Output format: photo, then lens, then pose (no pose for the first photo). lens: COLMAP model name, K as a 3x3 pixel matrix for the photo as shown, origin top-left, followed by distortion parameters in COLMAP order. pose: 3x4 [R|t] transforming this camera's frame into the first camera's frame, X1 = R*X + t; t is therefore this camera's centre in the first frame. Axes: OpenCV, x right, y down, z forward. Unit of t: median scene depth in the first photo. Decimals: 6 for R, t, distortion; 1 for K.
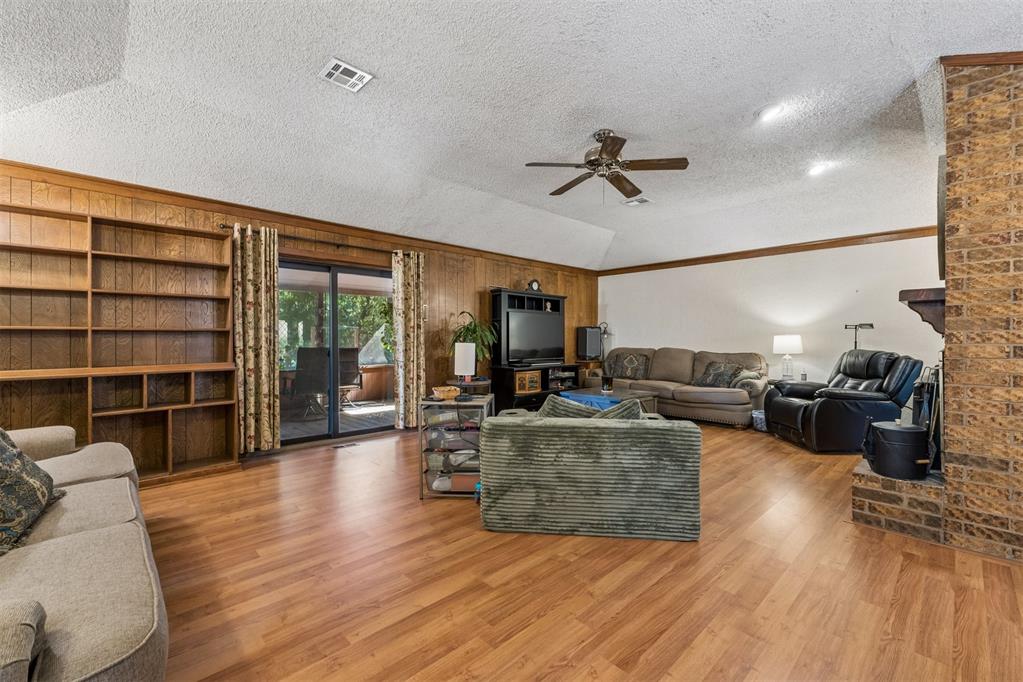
lens RADIAL K [[430.5, 0, 510.4], [0, 430.5, 345.5], [0, 0, 1]] dist [0.000510, 0.000098]
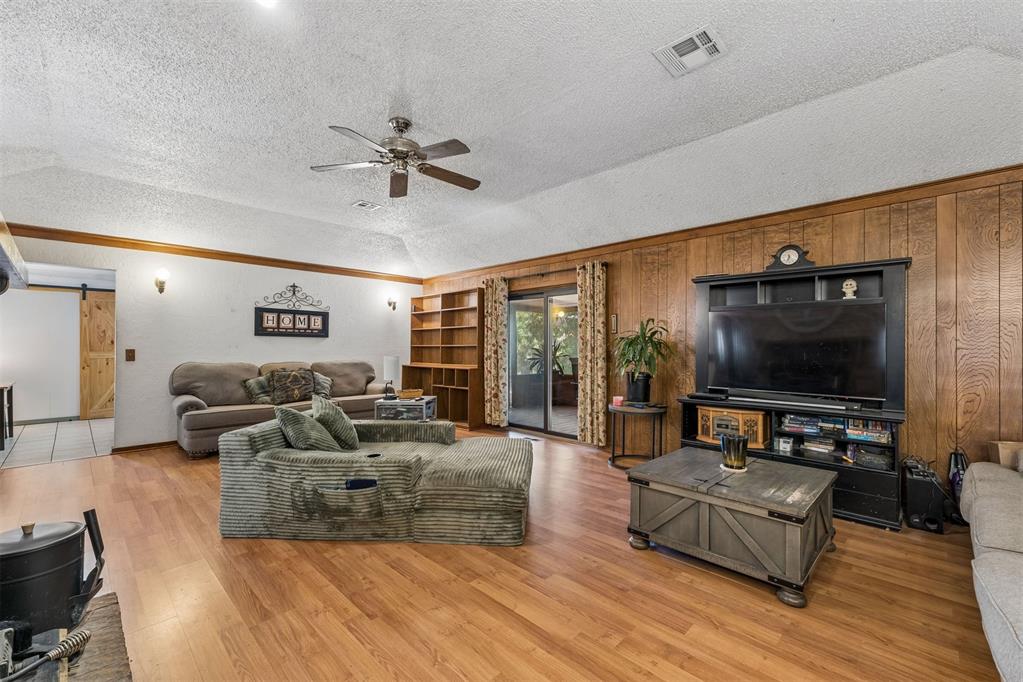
lens RADIAL K [[430.5, 0, 510.4], [0, 430.5, 345.5], [0, 0, 1]] dist [0.000510, 0.000098]
pose [[0.035022, -0.002526, -0.999383, 0.646780], [-0.014104, 0.999896, -0.003021, -0.022088], [0.999287, 0.014201, 0.034983, 0.692679]]
